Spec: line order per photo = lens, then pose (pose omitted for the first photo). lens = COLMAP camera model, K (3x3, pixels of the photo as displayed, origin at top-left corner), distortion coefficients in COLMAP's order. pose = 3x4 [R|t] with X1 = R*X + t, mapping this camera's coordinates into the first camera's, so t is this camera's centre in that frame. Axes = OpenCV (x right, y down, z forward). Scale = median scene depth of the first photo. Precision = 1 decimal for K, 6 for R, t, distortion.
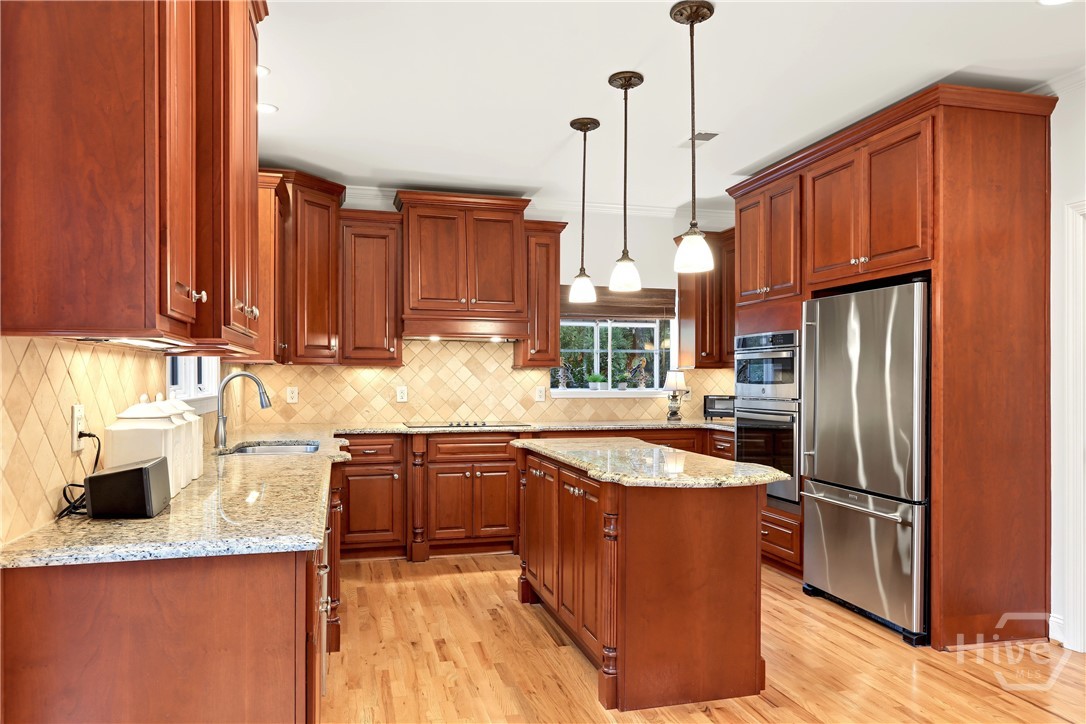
lens RADIAL K [[741.3, 0, 544.4], [0, 741.3, 370.9], [0, 0, 1]] dist [-0.001055, 0.001228]
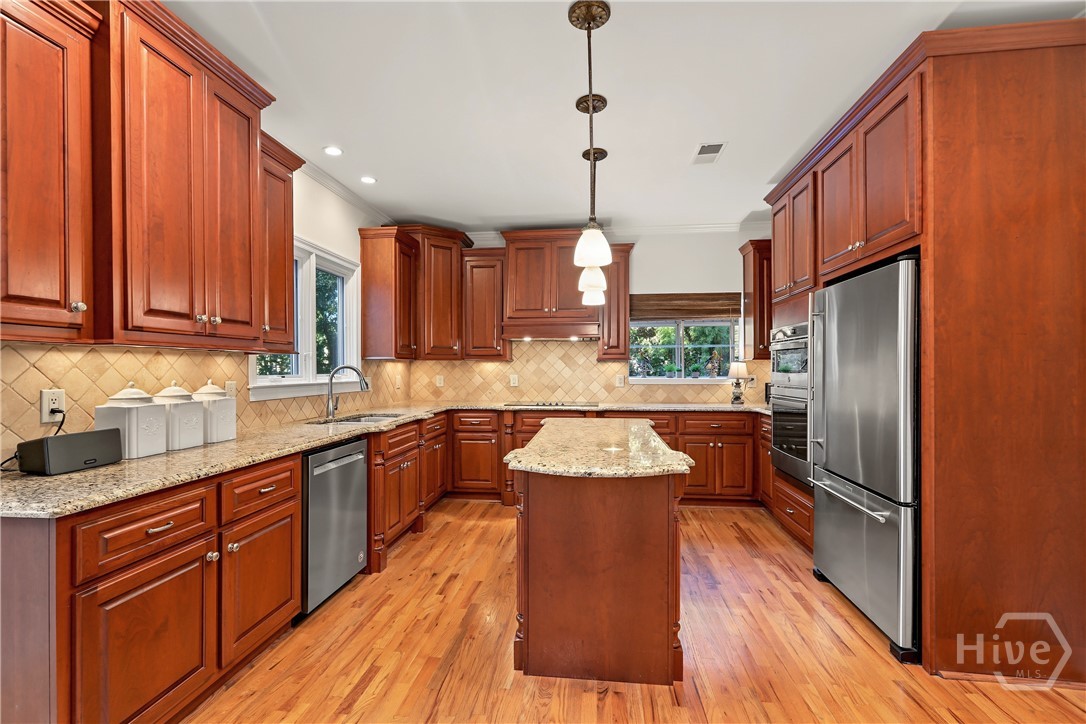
lens RADIAL K [[498.5, 0, 539.1], [0, 498.5, 365.2], [0, 0, 1]] dist [0.000140, 0.000724]
pose [[0.924010, -0.007666, -0.382291, 0.317799], [0.008549, 0.999963, 0.000610, 0.003850], [0.382272, -0.003831, 0.924042, 0.260773]]
